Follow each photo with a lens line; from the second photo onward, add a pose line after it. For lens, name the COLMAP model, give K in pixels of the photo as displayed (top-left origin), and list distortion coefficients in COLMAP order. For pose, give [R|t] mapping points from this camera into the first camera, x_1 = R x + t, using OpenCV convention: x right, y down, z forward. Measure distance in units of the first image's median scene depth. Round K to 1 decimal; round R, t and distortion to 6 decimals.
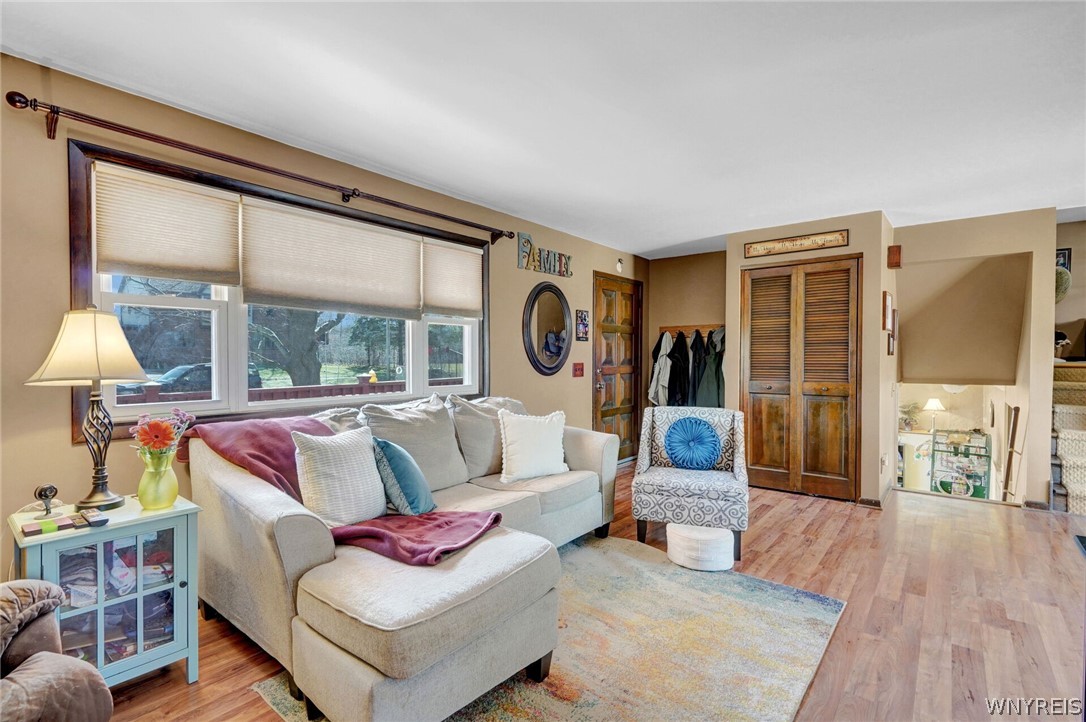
lens RADIAL K [[513.2, 0, 537.2], [0, 513.2, 363.9], [0, 0, 1]] dist [-0.000835, 0.000099]
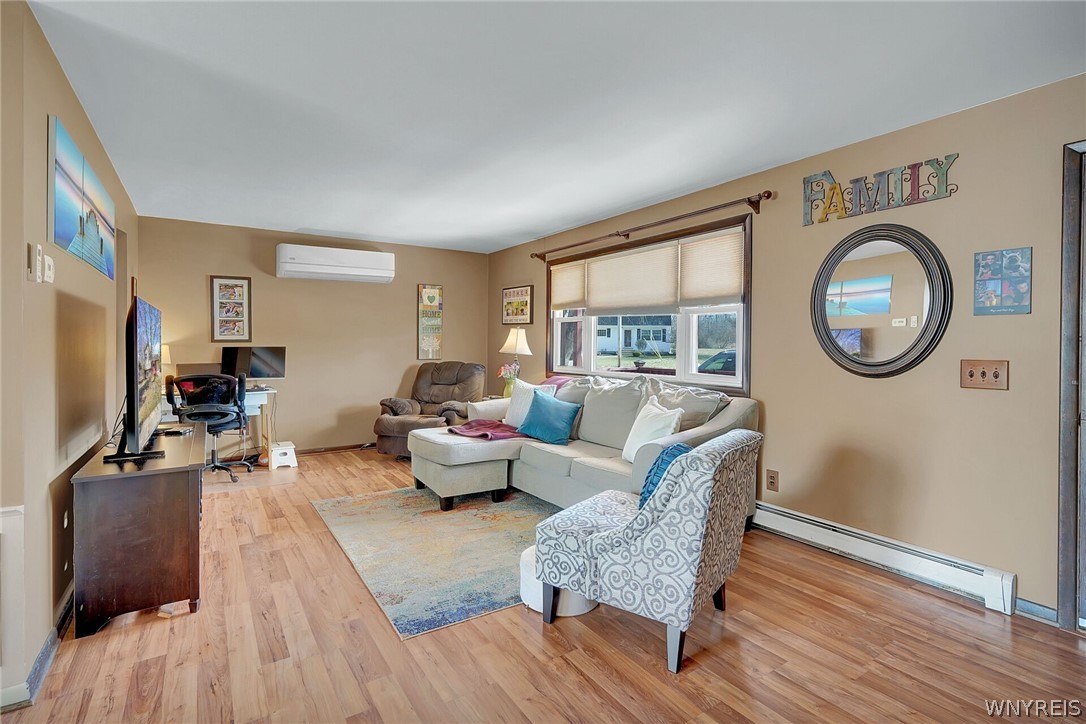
lens RADIAL K [[513.2, 0, 537.5], [0, 513.2, 350.8], [0, 0, 1]] dist [-0.000835, 0.000099]
pose [[-0.303121, 0.016589, -0.952808, 0.977204], [-0.012719, 0.999689, 0.021452, -0.023140], [0.952867, 0.018622, -0.302816, 1.070743]]
